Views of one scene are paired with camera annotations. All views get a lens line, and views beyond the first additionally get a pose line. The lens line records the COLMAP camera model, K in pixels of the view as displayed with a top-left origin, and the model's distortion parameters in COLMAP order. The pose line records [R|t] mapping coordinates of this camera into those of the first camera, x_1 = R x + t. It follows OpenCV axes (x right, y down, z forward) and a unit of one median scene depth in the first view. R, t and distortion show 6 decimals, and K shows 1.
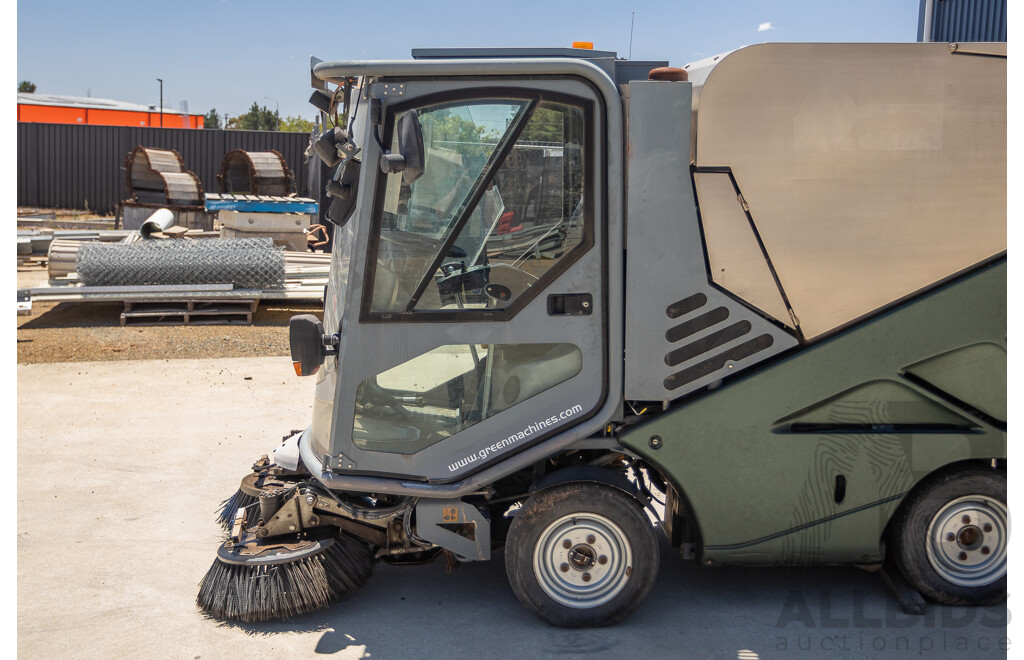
lens RADIAL K [[1202.6, 0, 515.1], [0, 1202.6, 325.1], [0, 0, 1]] dist [-0.014309, 0.000000]
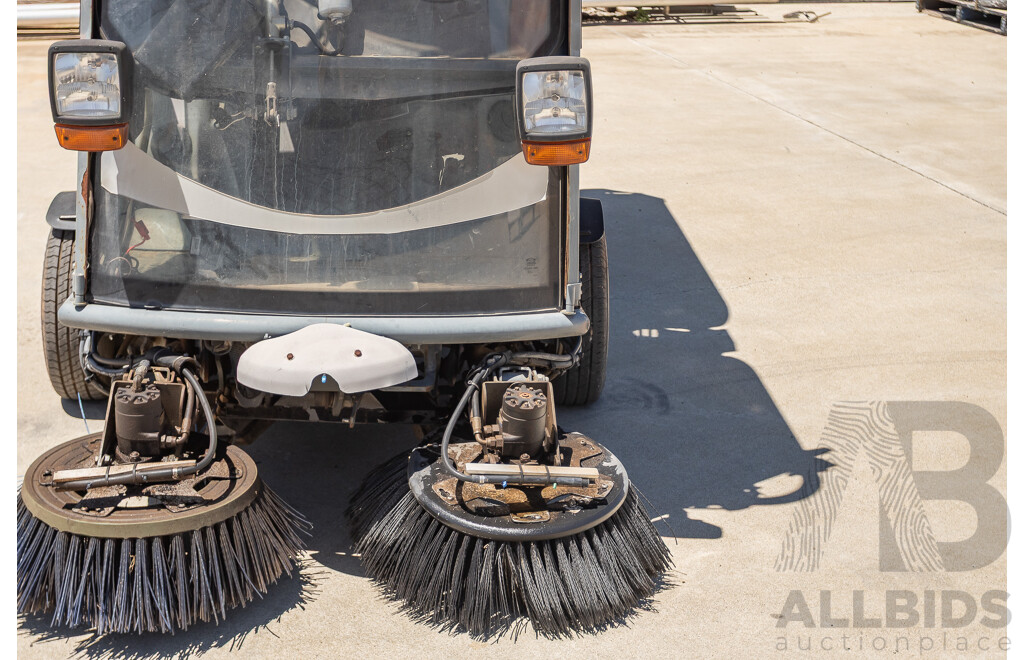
lens RADIAL K [[1770.3, 0, 502.9], [0, 1770.3, 334.8], [0, 0, 1]] dist [-0.044592, 0.000000]
pose [[-0.055105, -0.311702, 0.948581, -0.992079], [0.126049, 0.940252, 0.316287, -0.149212], [-0.990492, 0.136996, -0.012523, 1.048772]]
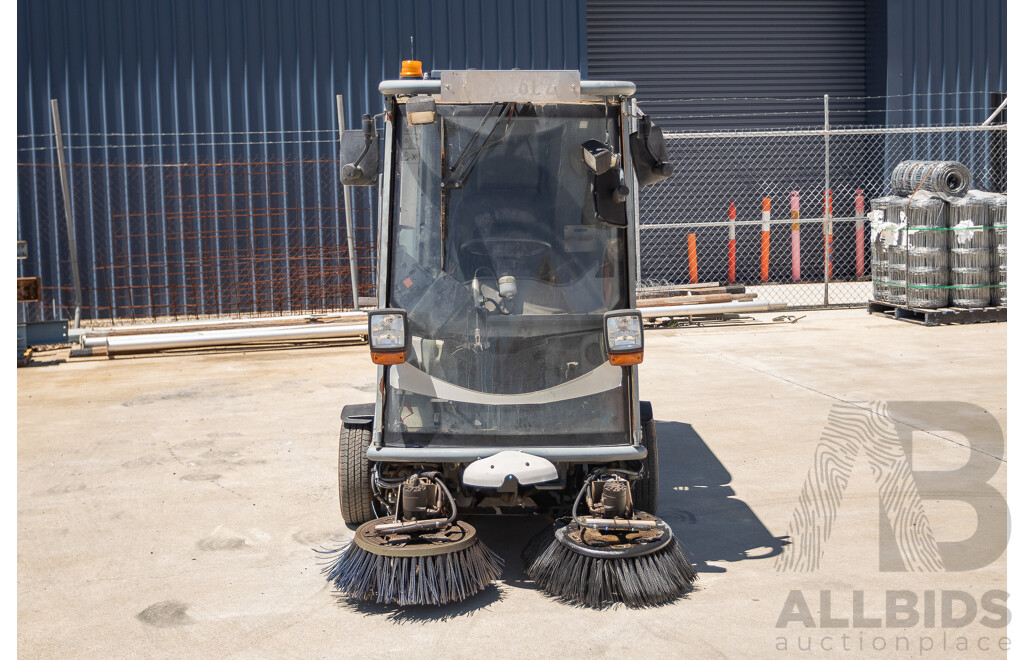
lens RADIAL K [[1440.3, 0, 510.5], [0, 1440.3, 322.8], [0, 0, 1]] dist [-0.070906, 0.000000]
pose [[-0.022173, -0.119137, 0.992630, -1.470265], [0.166754, 0.978525, 0.121169, -0.171360], [-0.985749, 0.168212, -0.001831, 1.102167]]
